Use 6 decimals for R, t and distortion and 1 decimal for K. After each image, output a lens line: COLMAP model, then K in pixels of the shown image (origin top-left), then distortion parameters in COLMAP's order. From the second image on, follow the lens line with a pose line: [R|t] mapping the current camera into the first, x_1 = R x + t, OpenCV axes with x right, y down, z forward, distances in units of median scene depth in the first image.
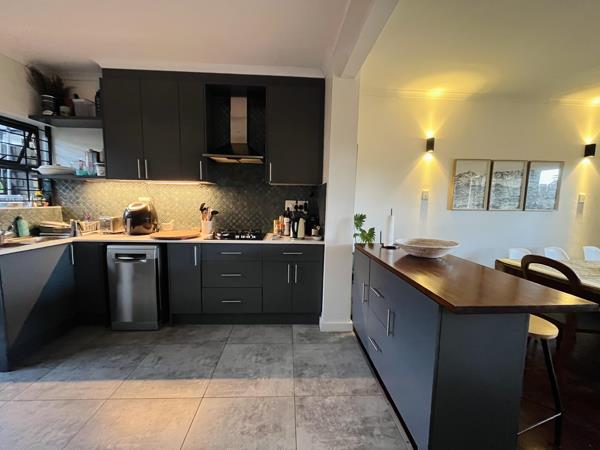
lens RADIAL K [[242.5, 0, 300.0], [0, 242.5, 225.0], [0, 0, 1]] dist [-0.002025, -0.000229]
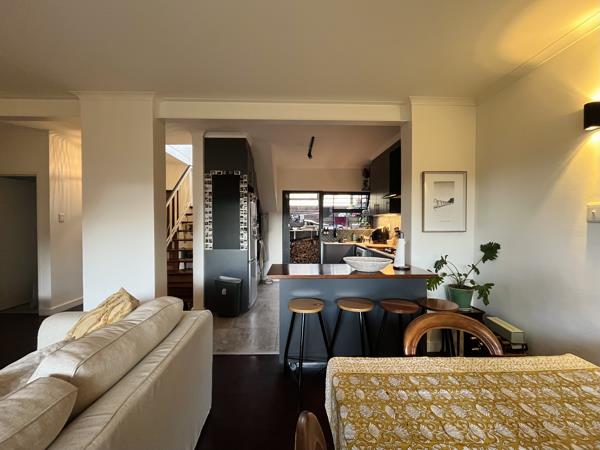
lens RADIAL K [[254.6, 0, 300.0], [0, 254.6, 225.0], [0, 0, 1]] dist [-0.002516, -0.000253]
pose [[-0.025507, -0.006961, -0.999650, 1.287026], [-0.101562, 0.994820, -0.004336, -0.043320], [0.994502, 0.101416, -0.026082, 0.496717]]
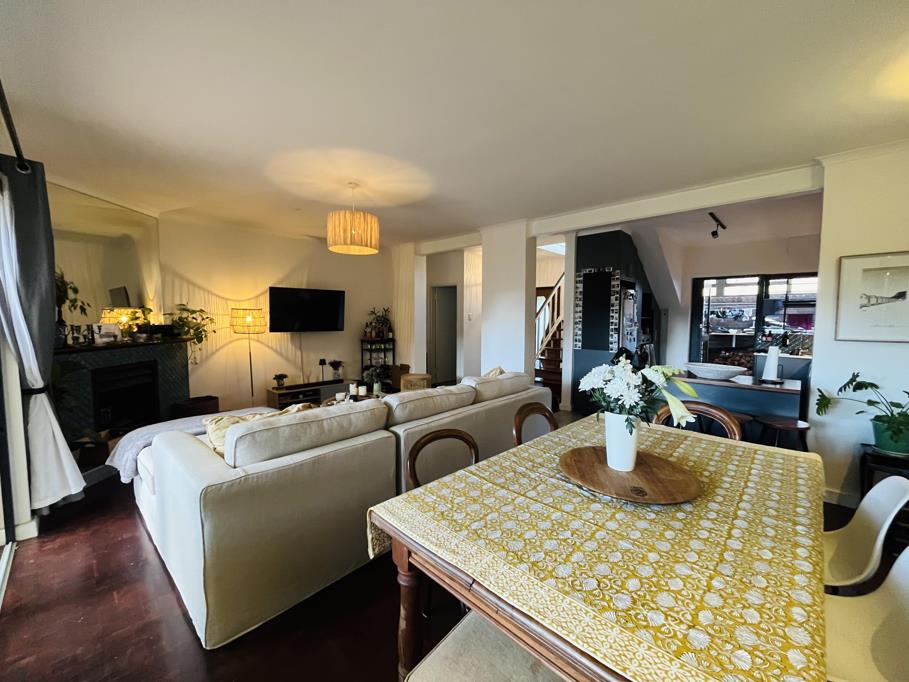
lens RADIAL K [[367.5, 0, 454.5], [0, 367.5, 341.0], [0, 0, 1]] dist [-0.002025, -0.000229]
pose [[-0.729551, 0.023915, -0.683508, 1.799253], [-0.086484, 0.988140, 0.126884, -0.108579], [0.678436, 0.151681, -0.718830, 0.982576]]
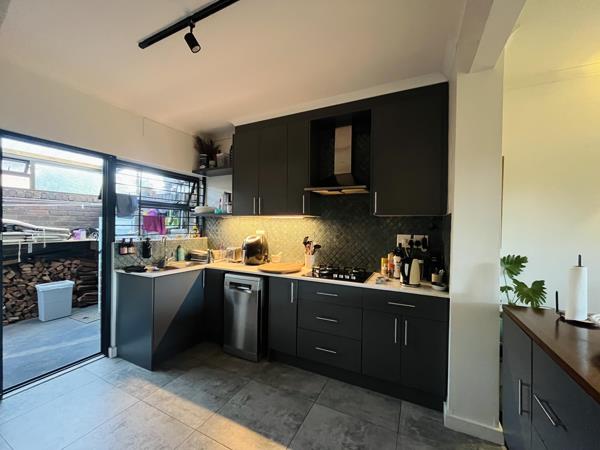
lens RADIAL K [[242.5, 0, 300.0], [0, 242.5, 225.0], [0, 0, 1]] dist [-0.002025, -0.000229]
pose [[0.873387, -0.007403, -0.486970, 0.064421], [-0.045880, 0.994187, -0.097399, -0.044538], [0.484860, 0.107409, 0.867971, 0.138572]]
